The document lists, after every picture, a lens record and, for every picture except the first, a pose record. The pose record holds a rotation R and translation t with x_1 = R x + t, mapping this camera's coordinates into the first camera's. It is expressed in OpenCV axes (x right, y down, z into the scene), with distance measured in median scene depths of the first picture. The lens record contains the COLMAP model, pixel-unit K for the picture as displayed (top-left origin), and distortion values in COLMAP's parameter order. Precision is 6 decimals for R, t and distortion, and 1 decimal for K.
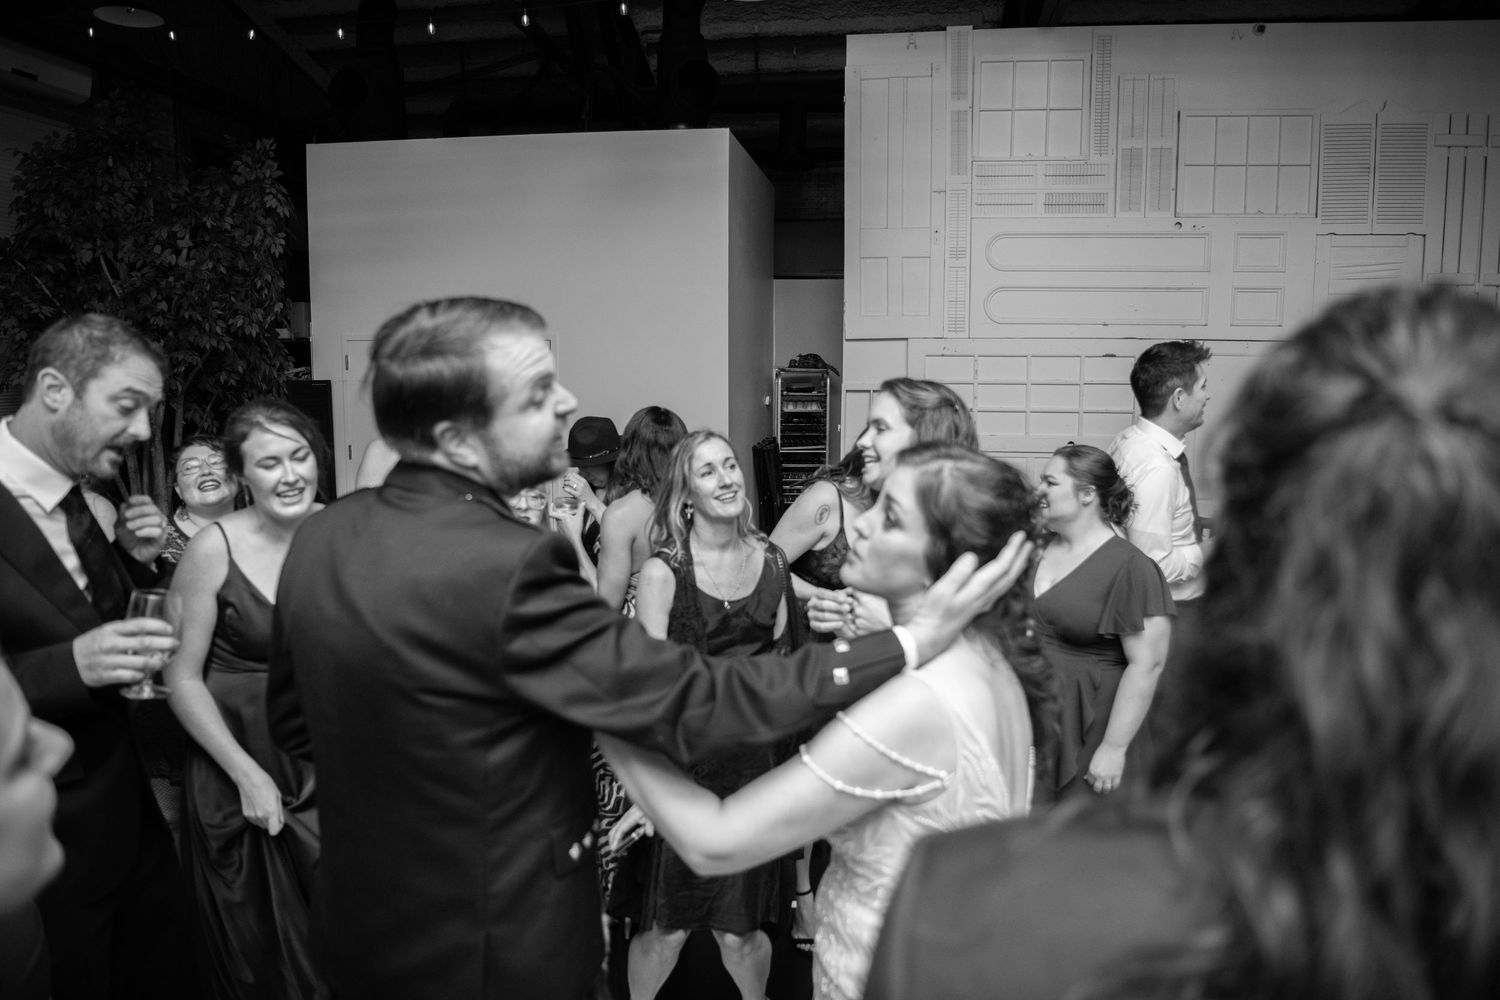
lens RADIAL K [[1053.3, 0, 720.6], [0, 1053.3, 490.7], [0, 0, 1]] dist [-0.065945, 0.020930]
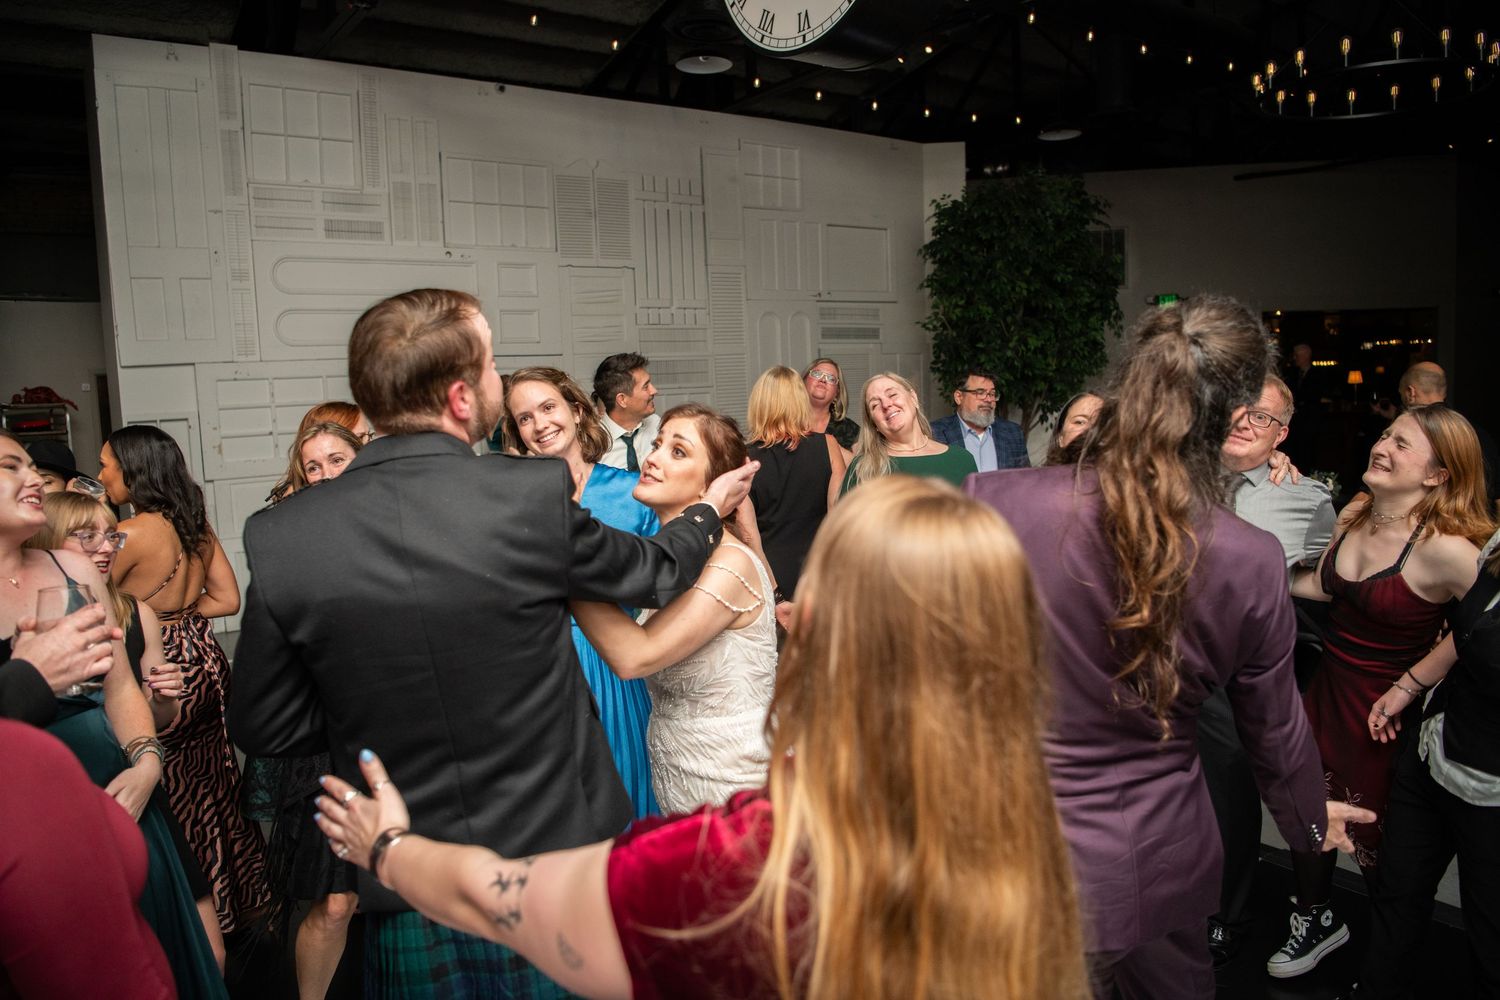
lens RADIAL K [[1079.9, 0, 750.0], [0, 1079.9, 500.0], [0, 0, 1]] dist [-0.055859, 0.005213]
pose [[0.713485, -0.107685, 0.692346, -0.152644], [0.121278, 0.992185, 0.029340, 0.011474], [-0.690095, 0.063033, 0.720969, -0.038152]]
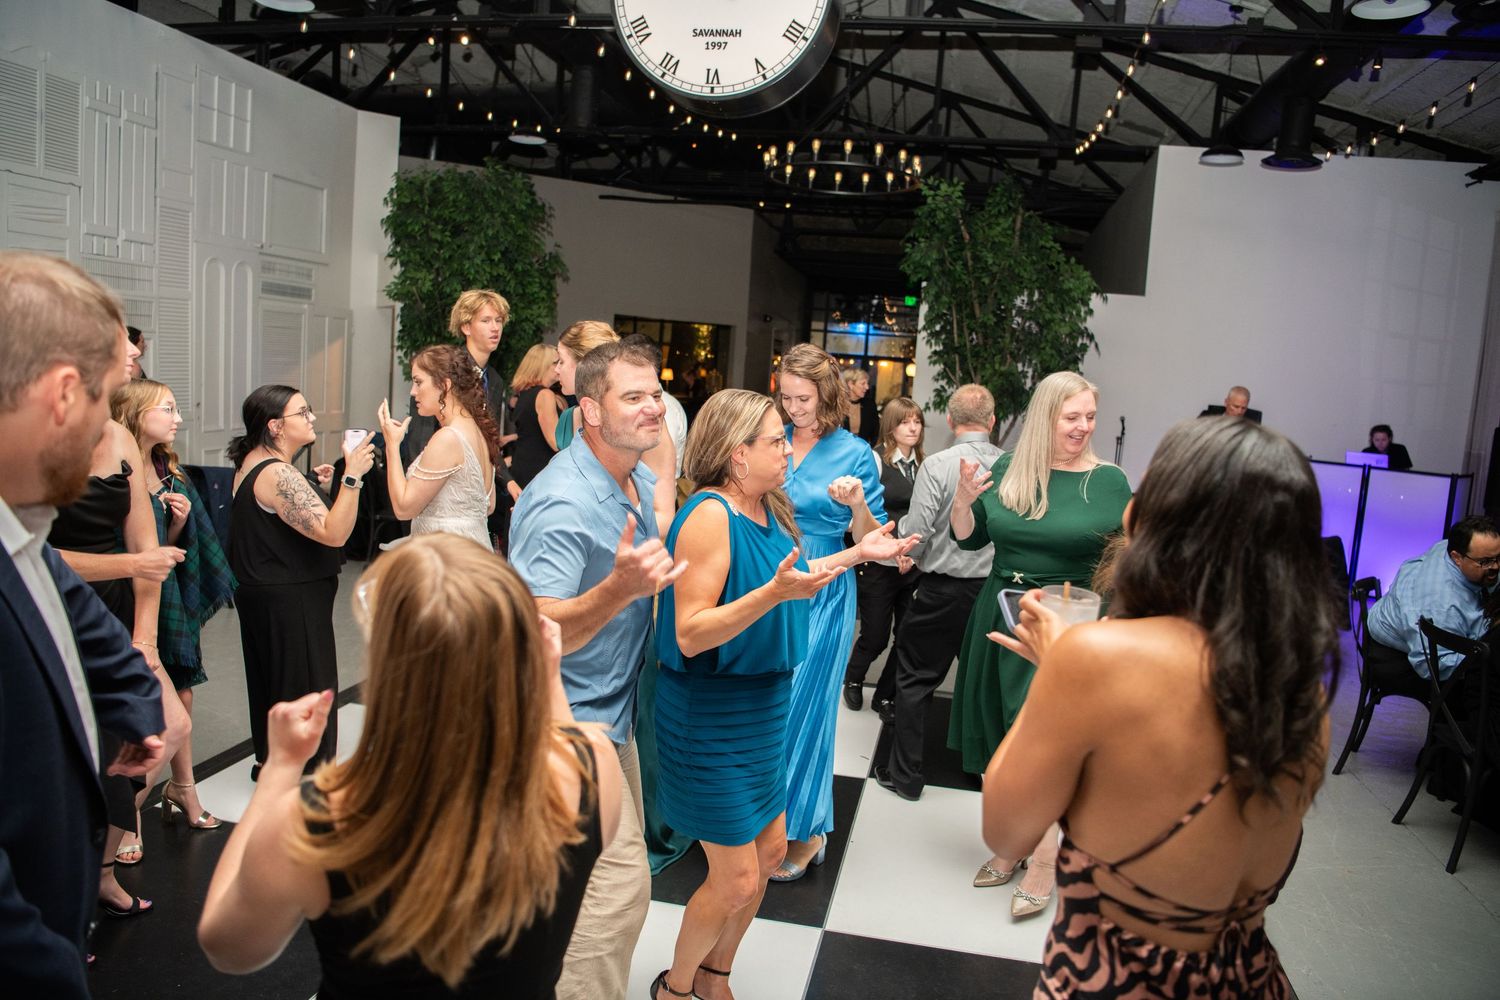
lens RADIAL K [[1079.9, 0, 750.0], [0, 1079.9, 500.0], [0, 0, 1]] dist [-0.055859, 0.005213]
pose [[0.068129, -0.121223, 0.990285, -0.398463], [0.045838, 0.991923, 0.118270, -0.020762], [-0.996623, 0.037335, 0.073135, 0.224008]]
